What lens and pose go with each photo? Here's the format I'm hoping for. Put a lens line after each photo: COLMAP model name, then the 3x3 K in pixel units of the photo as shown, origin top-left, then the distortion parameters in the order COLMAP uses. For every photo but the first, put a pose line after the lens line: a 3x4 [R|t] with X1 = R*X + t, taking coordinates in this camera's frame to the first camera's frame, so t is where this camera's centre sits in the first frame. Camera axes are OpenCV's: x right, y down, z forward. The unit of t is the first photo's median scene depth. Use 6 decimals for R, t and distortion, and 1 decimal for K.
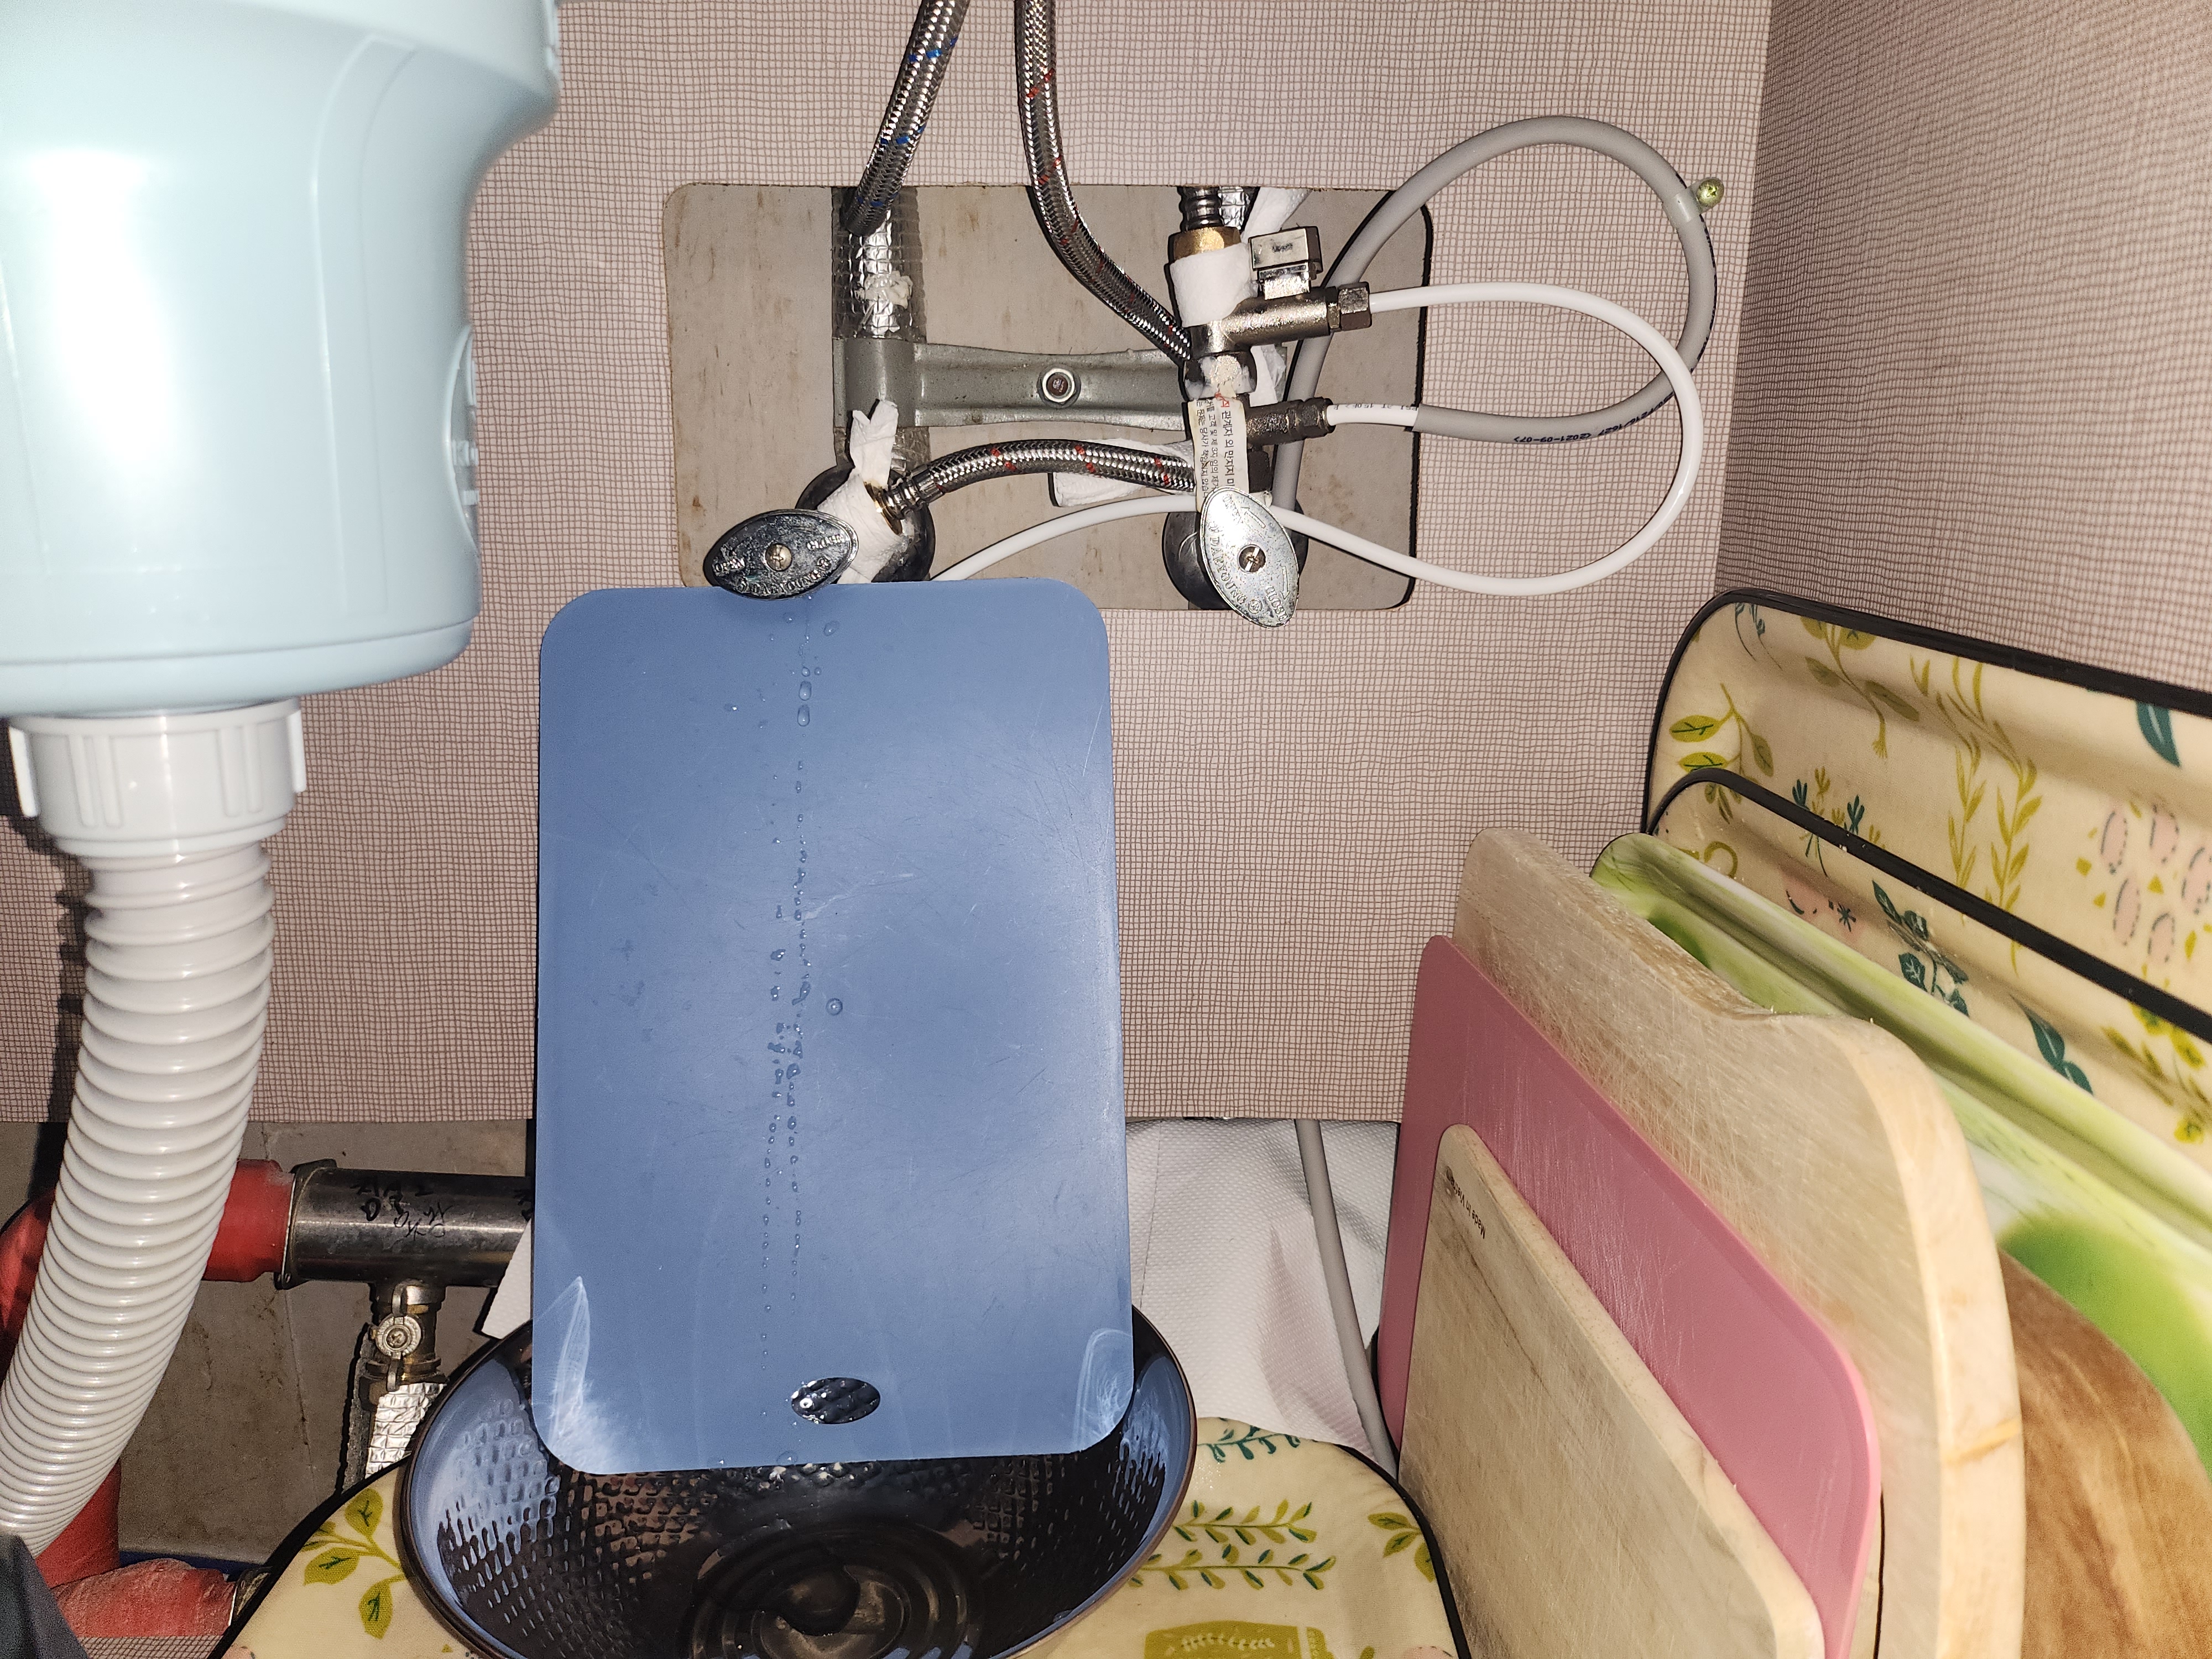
lens RADIAL K [[1542.2, 0, 1117.4], [0, 1542.2, 835.9], [0, 0, 1]] dist [0.052586, -0.053017]
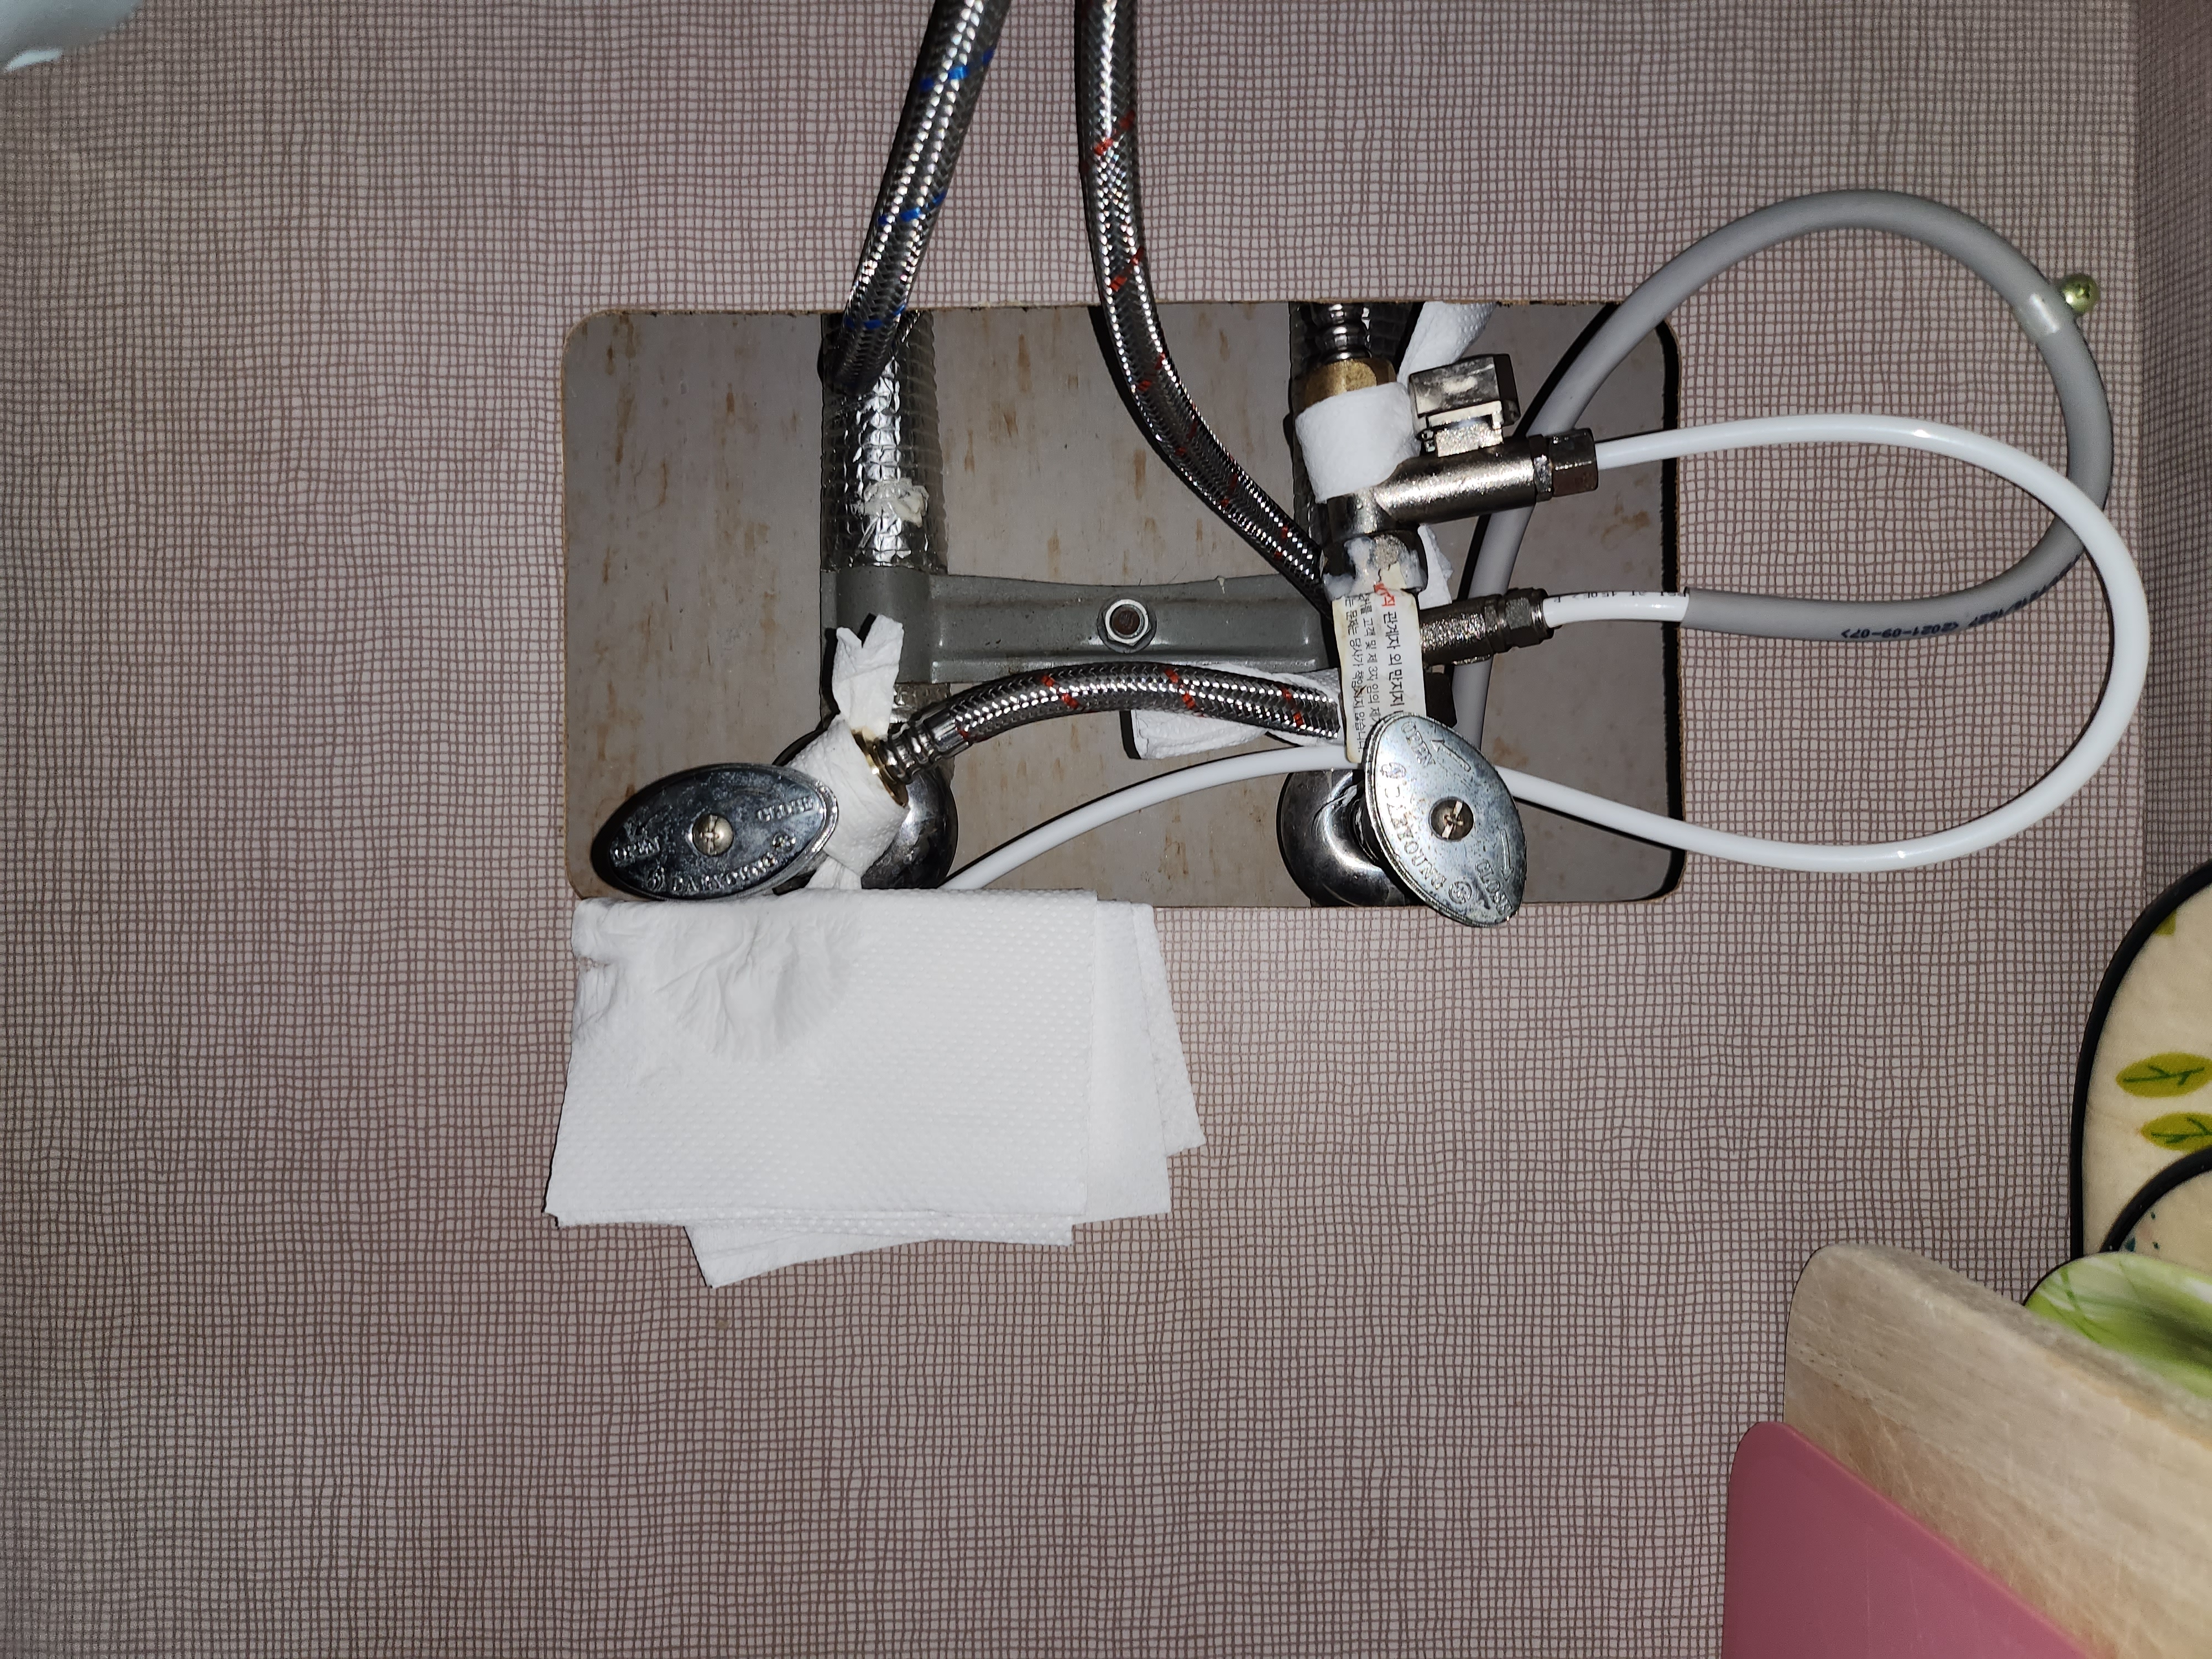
lens RADIAL K [[1542.2, 0, 1117.4], [0, 1542.2, 835.9], [0, 0, 1]] dist [0.052586, -0.053017]
pose [[0.999638, -0.023965, -0.012229, -0.041645], [0.020478, 0.972517, -0.231928, -0.026298], [0.017451, 0.231594, 0.972656, 0.363445]]
